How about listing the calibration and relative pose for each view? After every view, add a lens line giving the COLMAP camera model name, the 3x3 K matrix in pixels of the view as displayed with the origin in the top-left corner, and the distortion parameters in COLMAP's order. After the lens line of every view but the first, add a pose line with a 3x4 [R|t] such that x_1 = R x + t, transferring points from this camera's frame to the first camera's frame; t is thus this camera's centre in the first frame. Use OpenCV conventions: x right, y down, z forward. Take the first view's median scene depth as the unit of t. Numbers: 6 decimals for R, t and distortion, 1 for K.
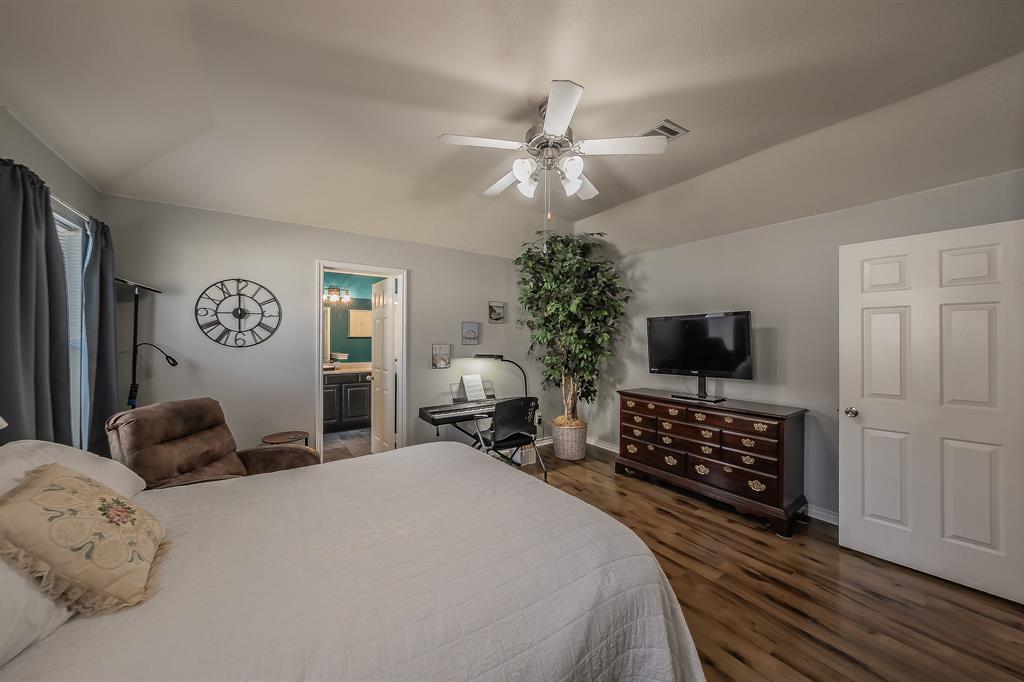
lens RADIAL K [[359.7, 0, 489.1], [0, 359.7, 338.2], [0, 0, 1]] dist [-0.000401, -0.000060]
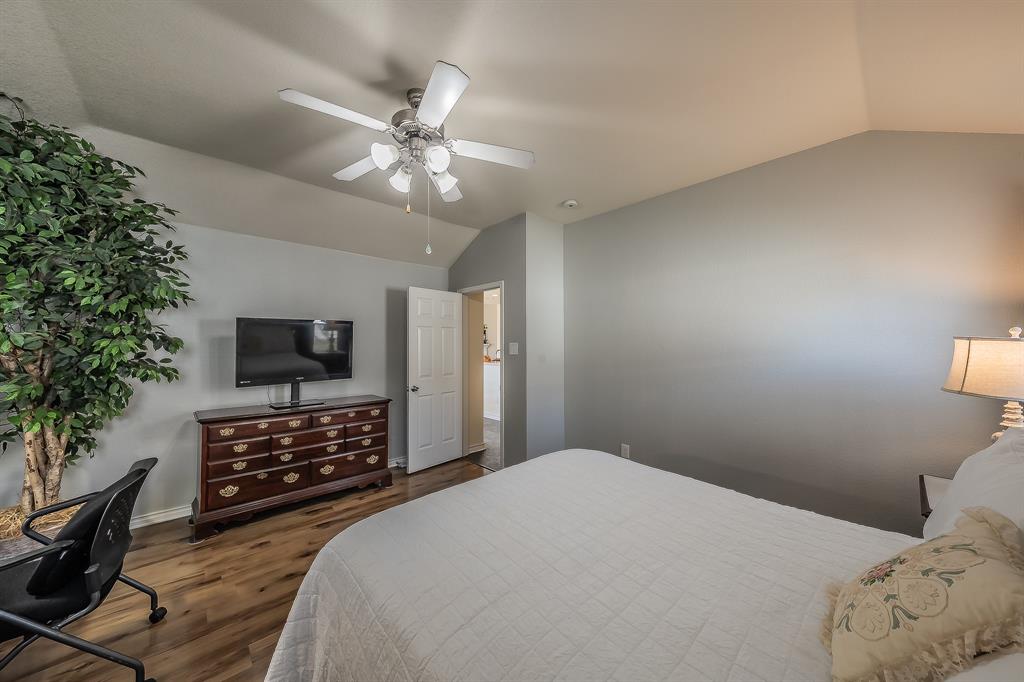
lens RADIAL K [[360.1, 0, 518.6], [0, 360.1, 331.4], [0, 0, 1]] dist [0.002035, 0.000025]
pose [[-0.191442, 0.014987, 0.981389, -0.554948], [-0.017405, 0.999674, -0.018661, -0.027000], [-0.981350, -0.020654, -0.191119, 0.666272]]
